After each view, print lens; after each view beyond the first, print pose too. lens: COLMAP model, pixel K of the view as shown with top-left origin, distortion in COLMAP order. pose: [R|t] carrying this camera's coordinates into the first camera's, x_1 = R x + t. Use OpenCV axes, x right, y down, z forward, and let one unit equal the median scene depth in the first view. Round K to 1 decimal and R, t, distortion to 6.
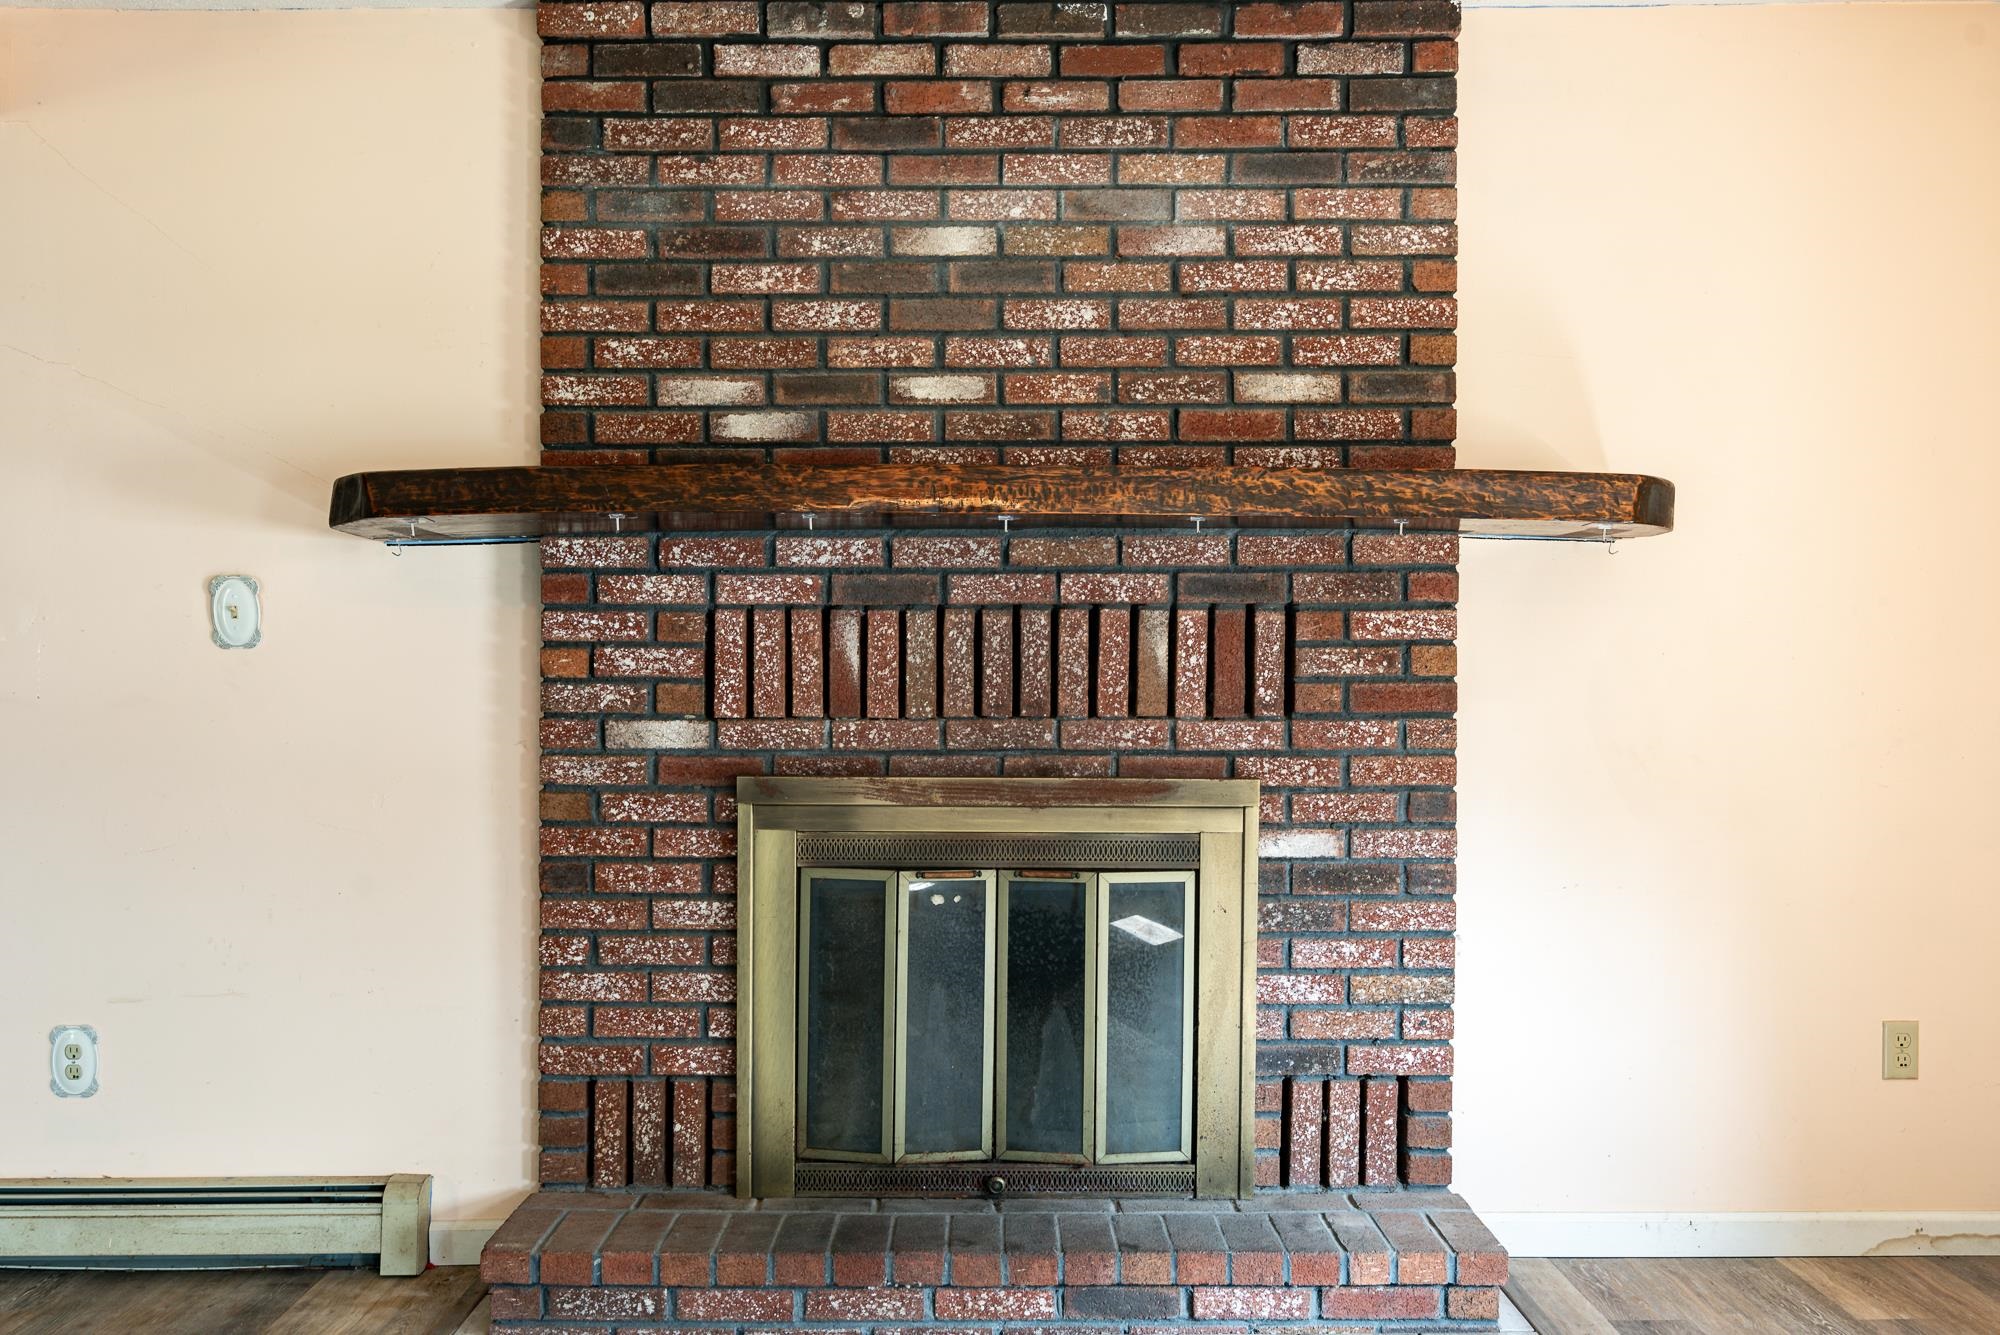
lens RADIAL K [[1592.7, 0, 998.0], [0, 1592.7, 712.3], [0, 0, 1]] dist [0.000520, 0.001071]
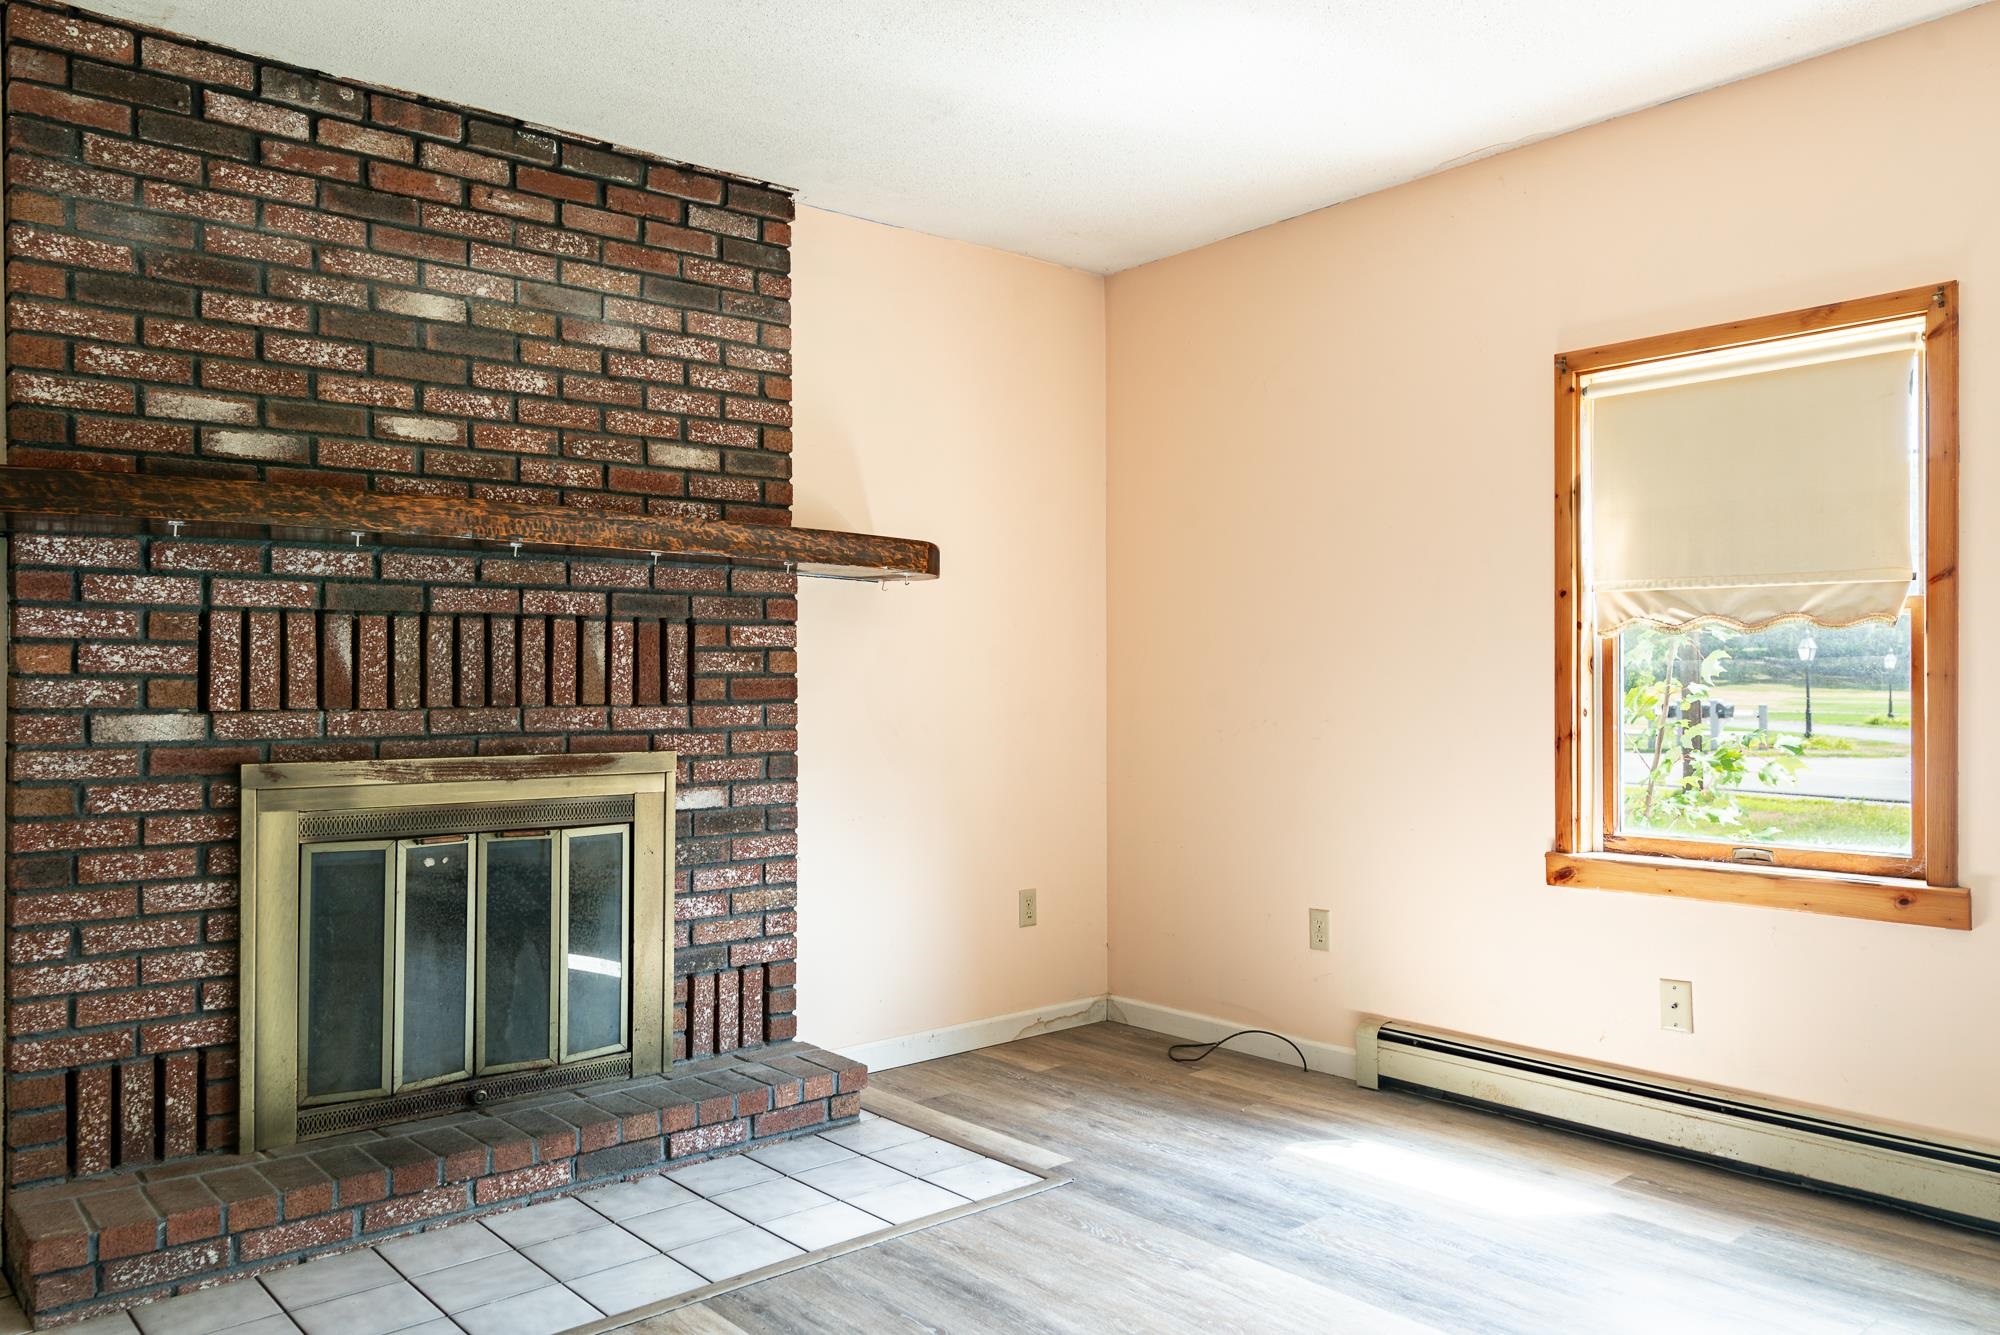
lens RADIAL K [[1455.6, 0, 999.1], [0, 1455.6, 671.9], [0, 0, 1]] dist [0.002431, -0.001104]
pose [[0.757771, 0.001526, 0.652519, -0.415569], [0.015112, 0.999688, -0.019888, 0.004567], [-0.652346, 0.024931, 0.757511, -0.092951]]
